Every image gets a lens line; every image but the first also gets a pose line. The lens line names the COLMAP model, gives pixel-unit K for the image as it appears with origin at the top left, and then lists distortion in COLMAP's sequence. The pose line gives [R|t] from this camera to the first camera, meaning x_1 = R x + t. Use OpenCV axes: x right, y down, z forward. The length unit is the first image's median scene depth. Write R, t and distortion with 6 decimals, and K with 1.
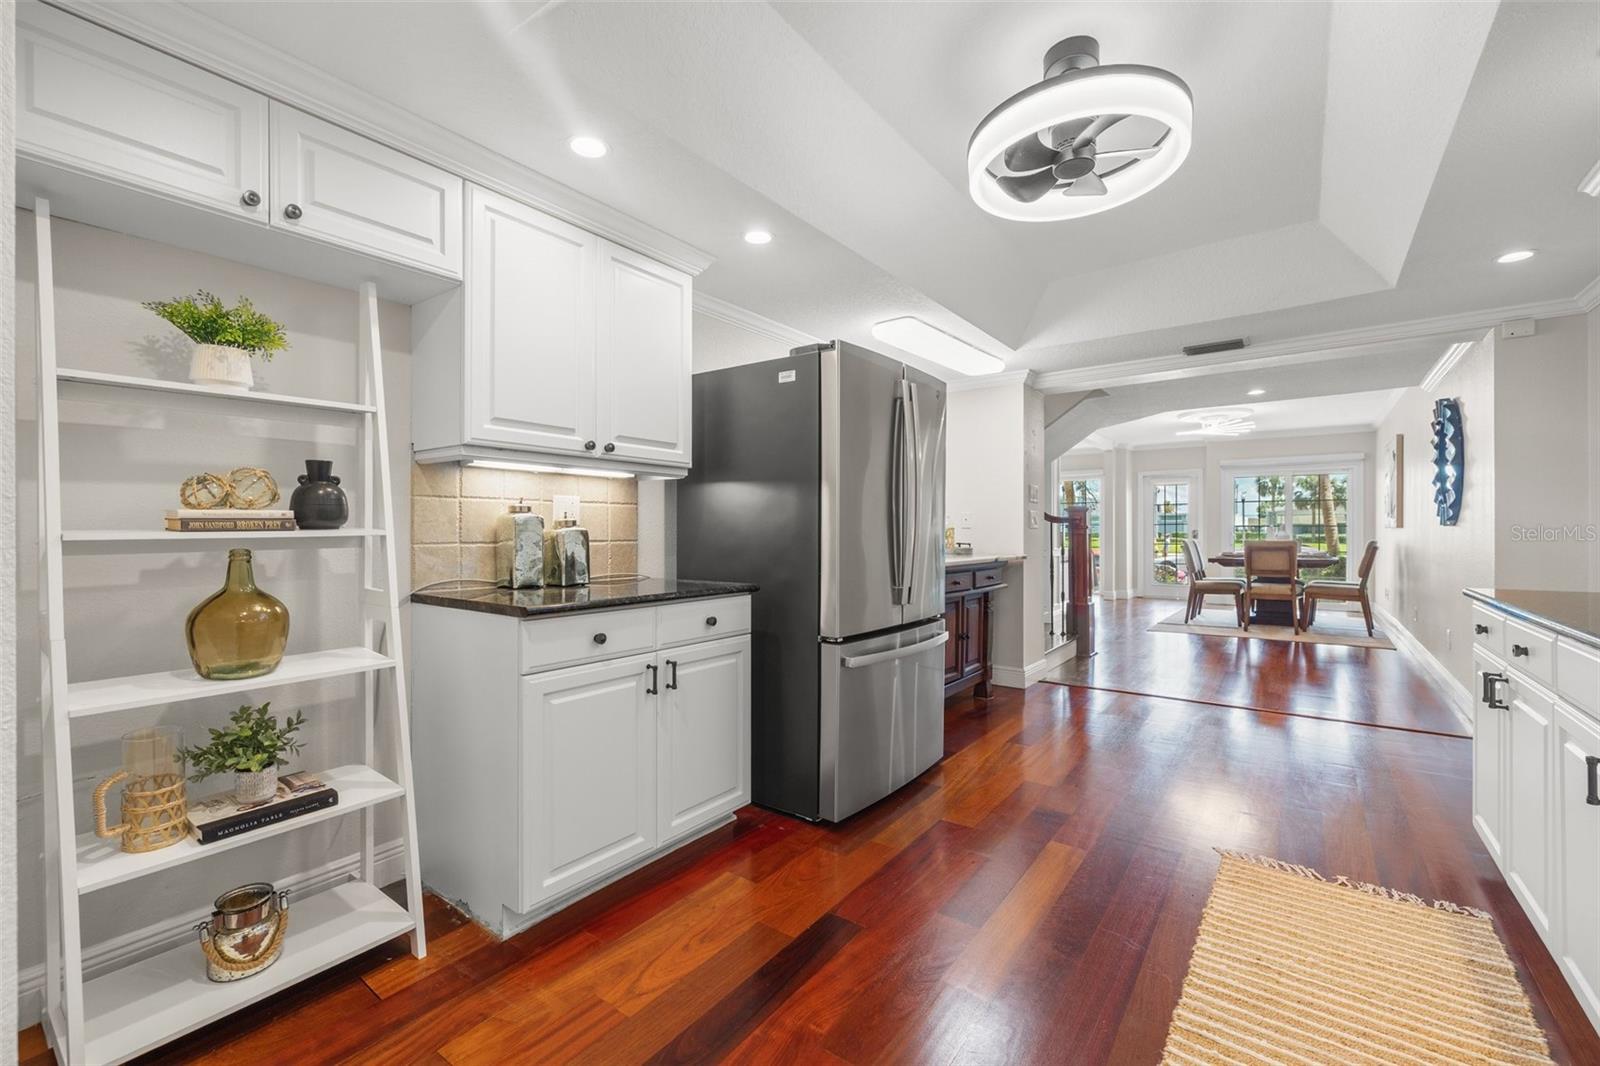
lens RADIAL K [[675.4, 0, 791.5], [0, 675.4, 536.9], [0, 0, 1]] dist [-0.000730, -0.000265]
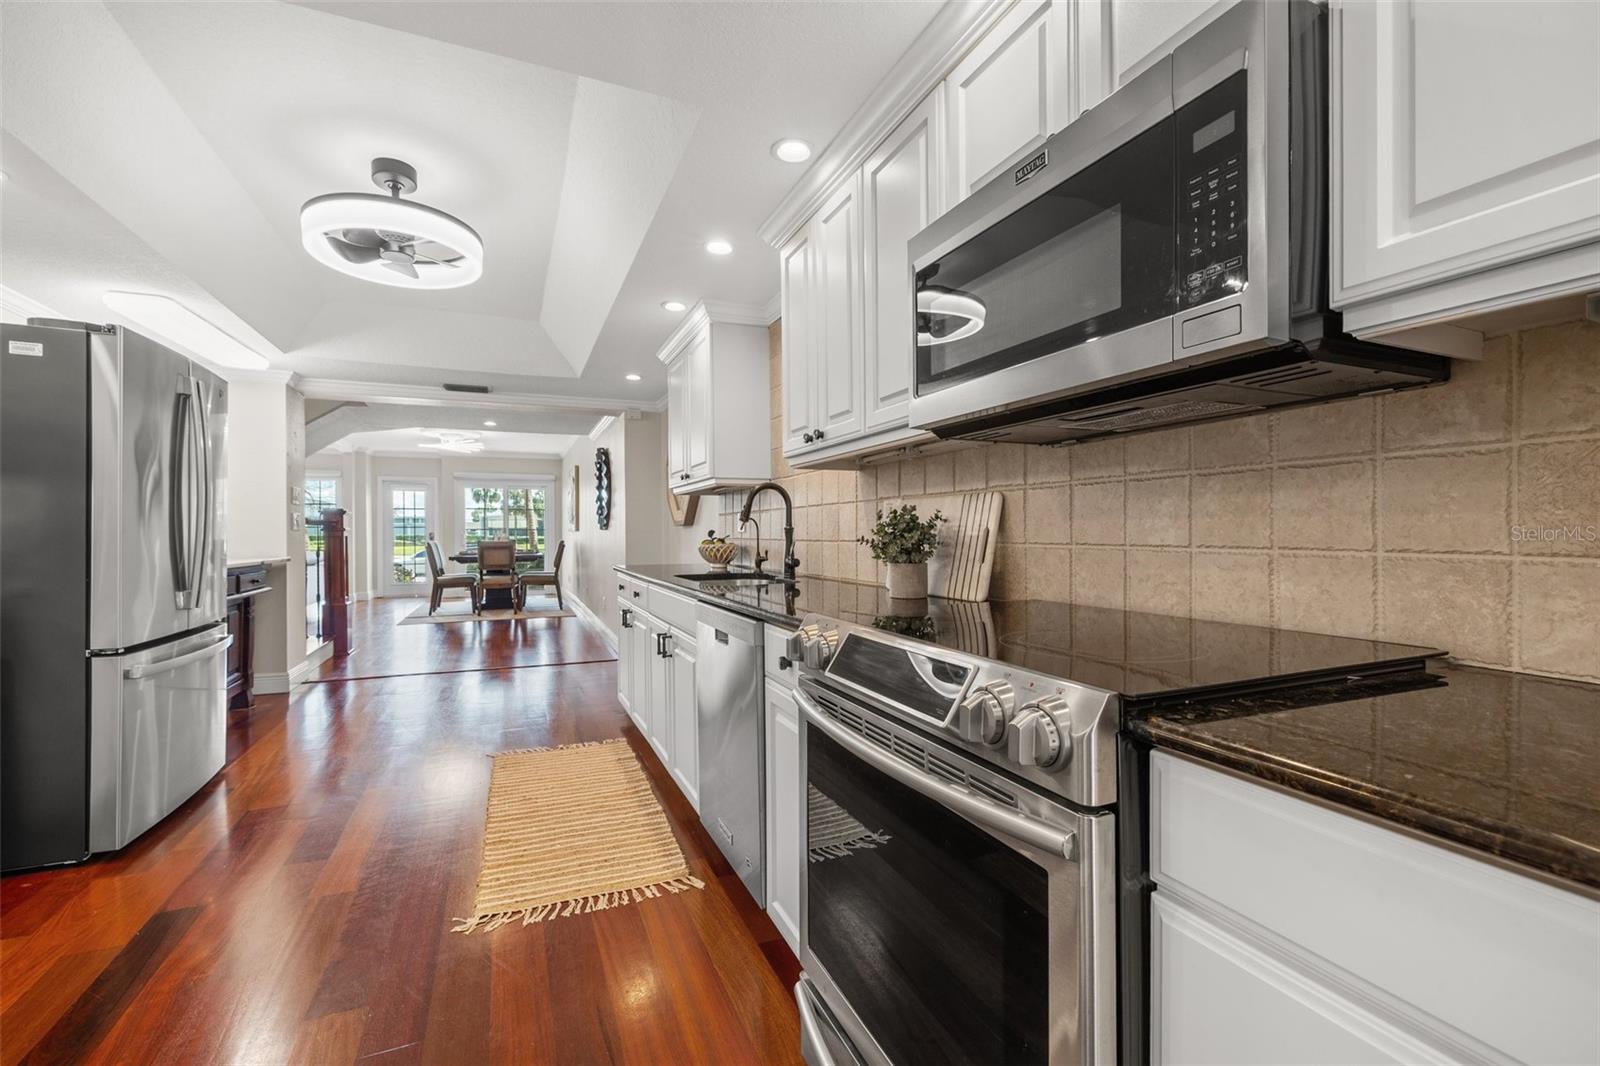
lens RADIAL K [[672.4, 0, 787.0], [0, 672.4, 531.6], [0, 0, 1]] dist [-0.000089, -0.000492]
pose [[0.502820, 0.002467, 0.864388, -0.127101], [0.007897, 0.999941, -0.007448, 0.001941], [-0.864355, 0.010571, 0.502771, -0.118922]]
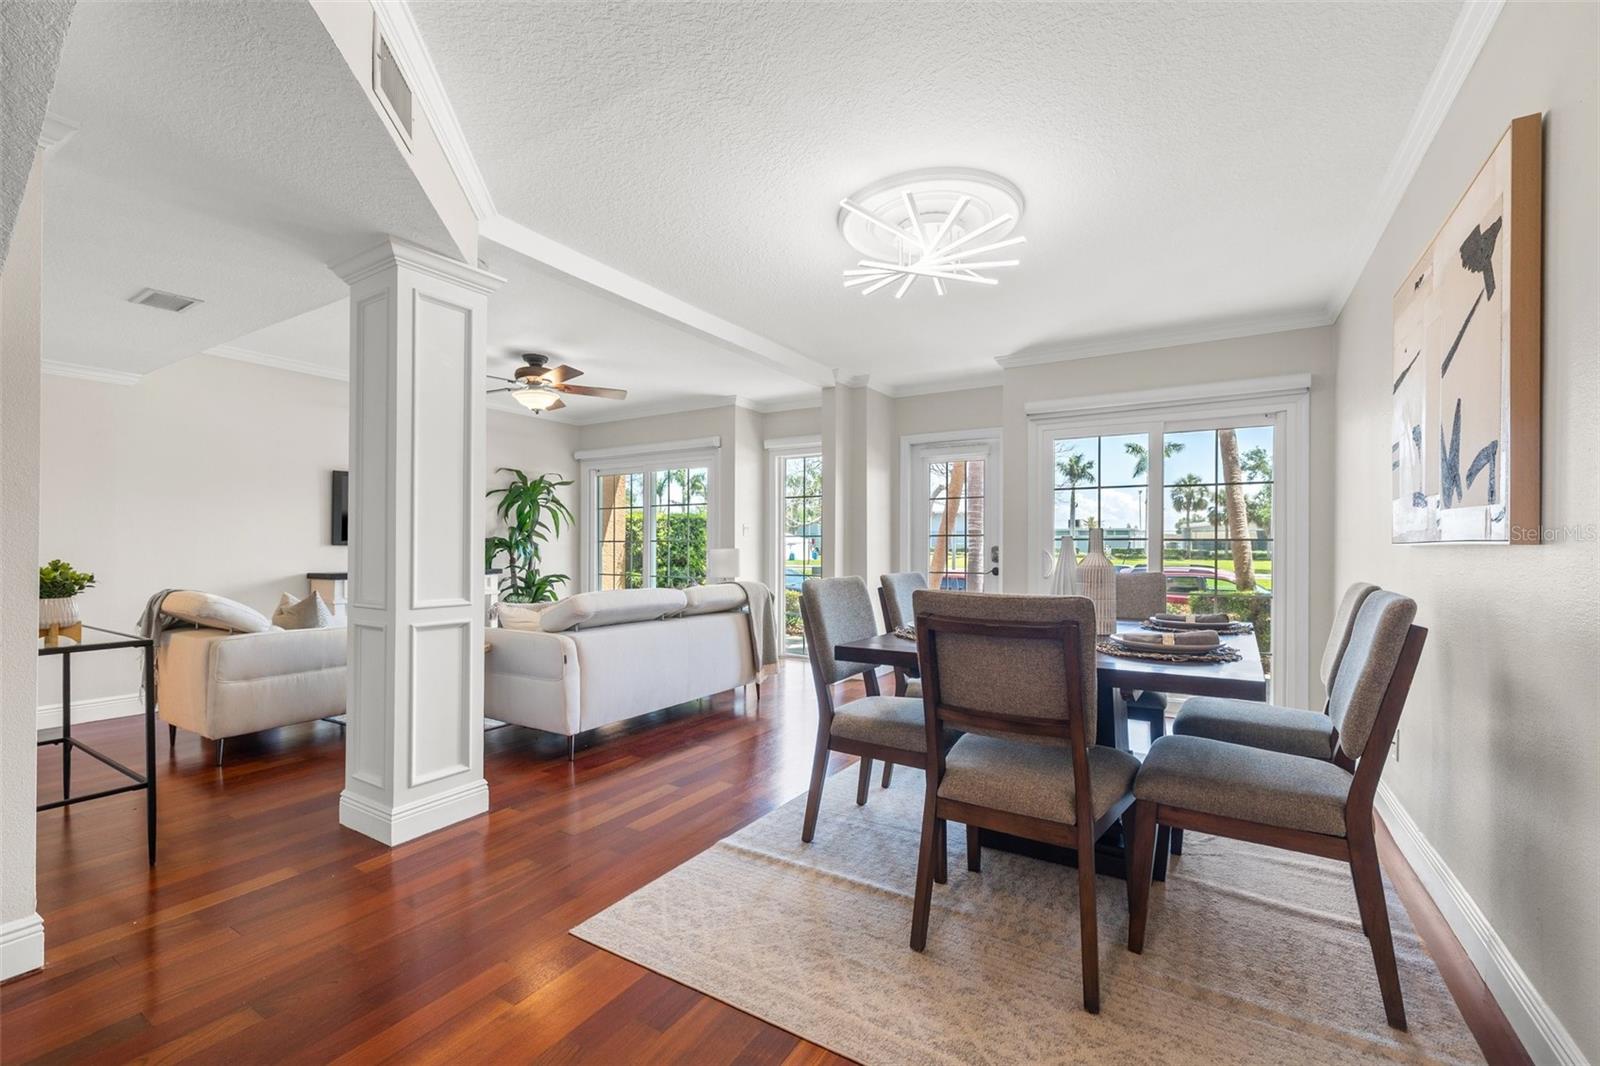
lens RADIAL K [[684.1, 0, 795.2], [0, 684.1, 543.9], [0, 0, 1]] dist [-0.000694, -0.000133]
pose [[0.995591, 0.007736, 0.093484, 0.816039], [-0.006875, 0.999931, -0.009524, -0.012349], [-0.093552, 0.008839, 0.995575, 1.014401]]
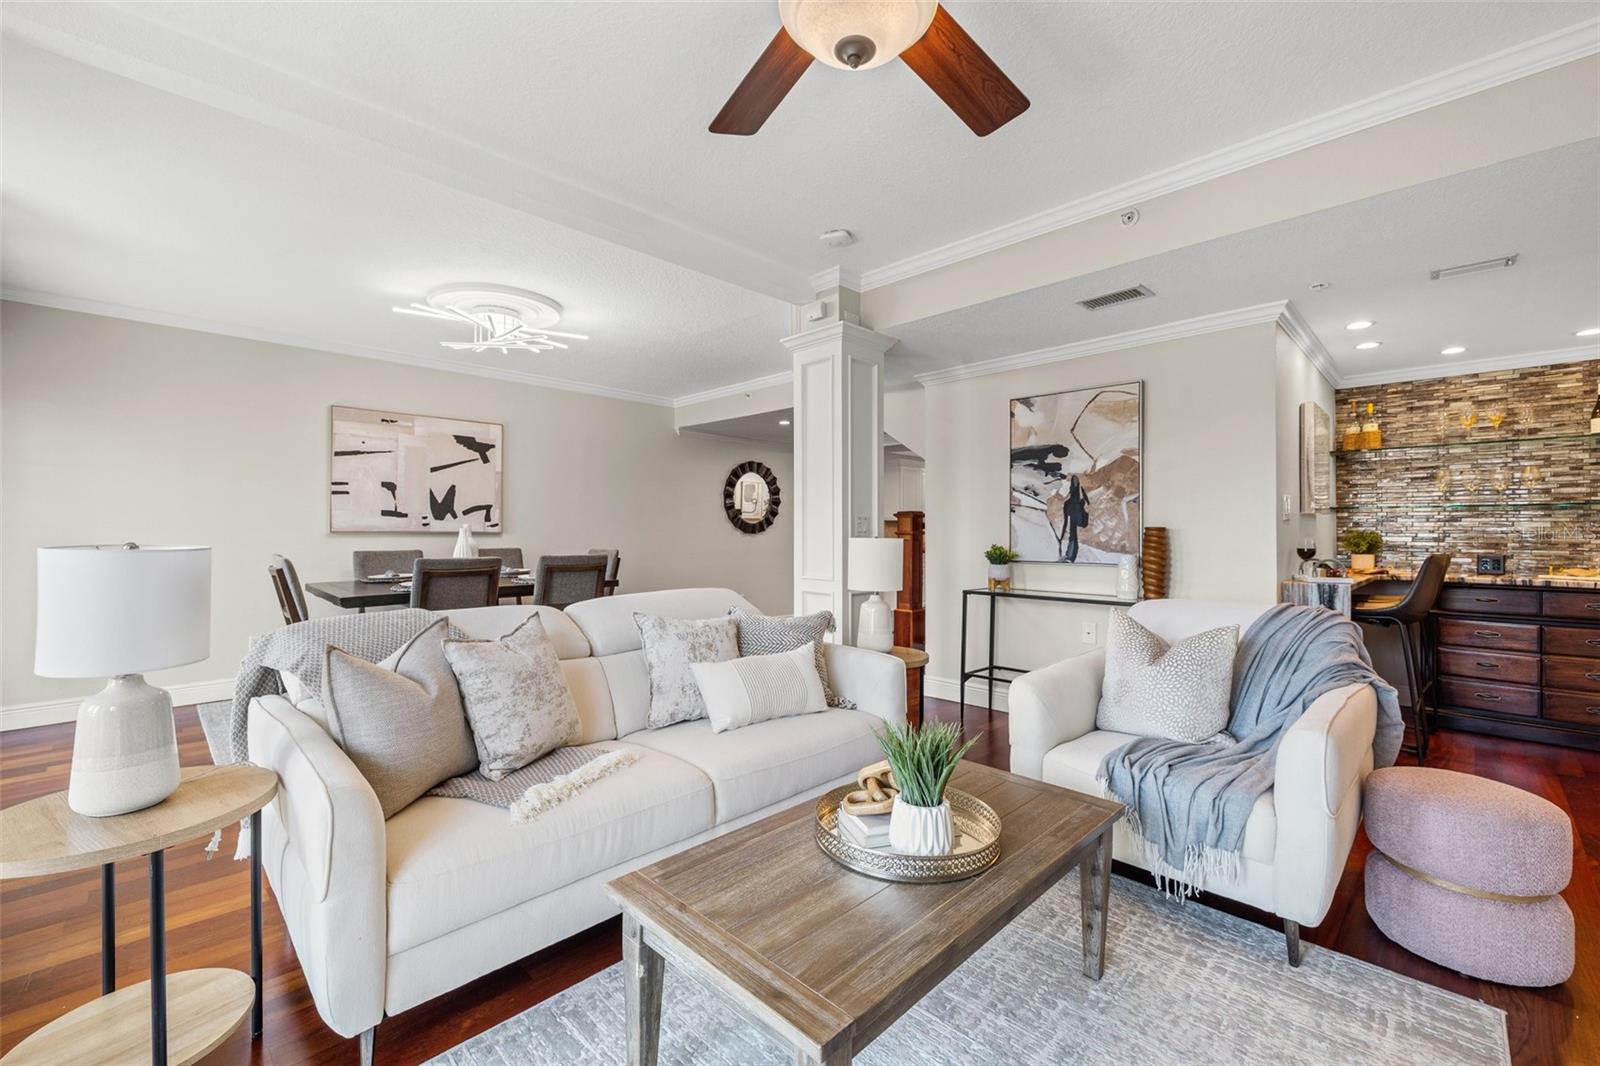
lens RADIAL K [[672.4, 0, 787.0], [0, 672.4, 531.6], [0, 0, 1]] dist [-0.000089, -0.000492]
pose [[-0.989060, 0.005098, 0.147423, 0.518025], [0.005343, 0.999985, 0.001268, -0.018131], [-0.147414, 0.002042, -0.989073, 2.298643]]
